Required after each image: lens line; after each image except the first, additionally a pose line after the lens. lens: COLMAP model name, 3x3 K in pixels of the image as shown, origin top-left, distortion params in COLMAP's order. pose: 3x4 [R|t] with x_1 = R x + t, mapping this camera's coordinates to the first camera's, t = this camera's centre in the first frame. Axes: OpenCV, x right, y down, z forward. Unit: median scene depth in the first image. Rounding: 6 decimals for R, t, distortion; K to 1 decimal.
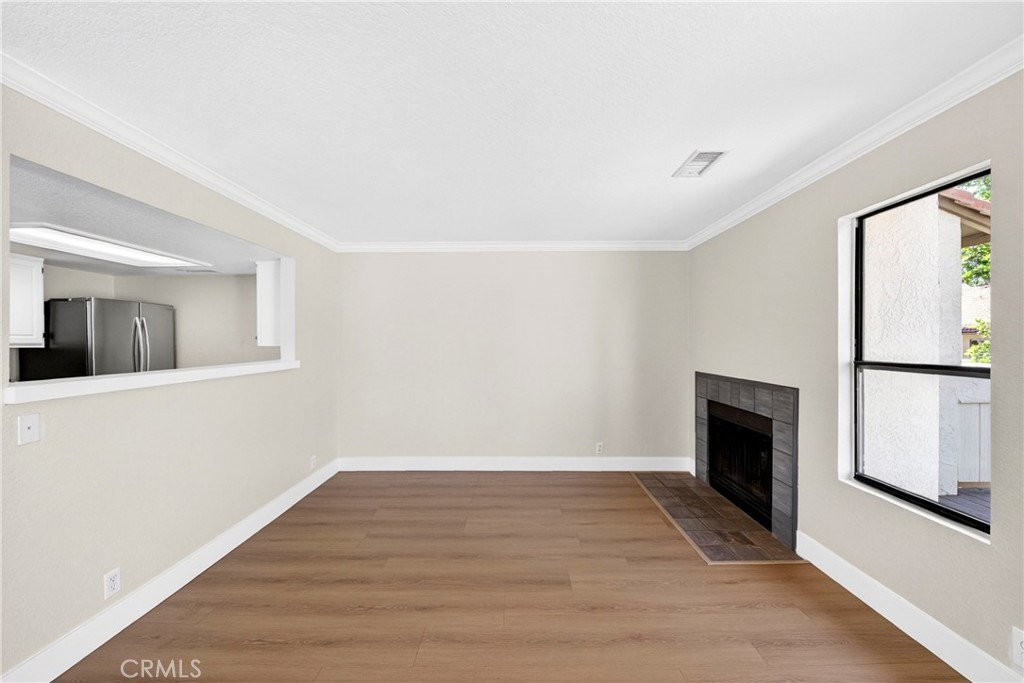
lens RADIAL K [[400.3, 0, 517.1], [0, 400.3, 345.7], [0, 0, 1]] dist [-0.012133, -0.000408]
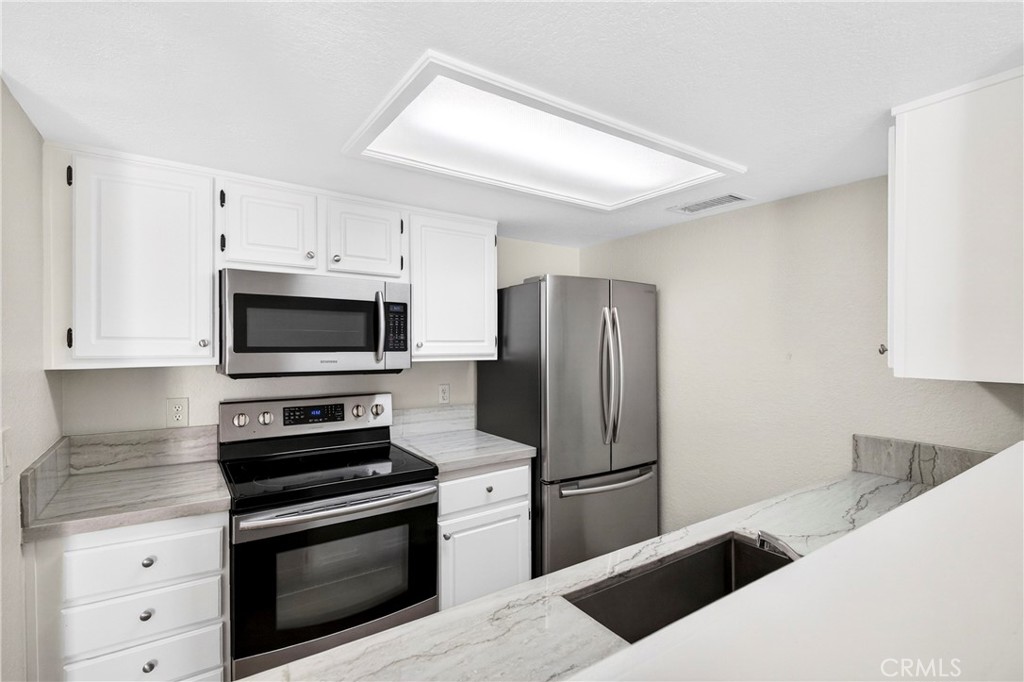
lens RADIAL K [[483.2, 0, 508.9], [0, 483.2, 340.9], [0, 0, 1]] dist [0.001690, -0.000151]
pose [[0.569442, 0.003526, -0.822024, -0.506318], [-0.009465, 0.999953, -0.002268, -0.022990], [0.821977, 0.009072, 0.569449, 0.527772]]
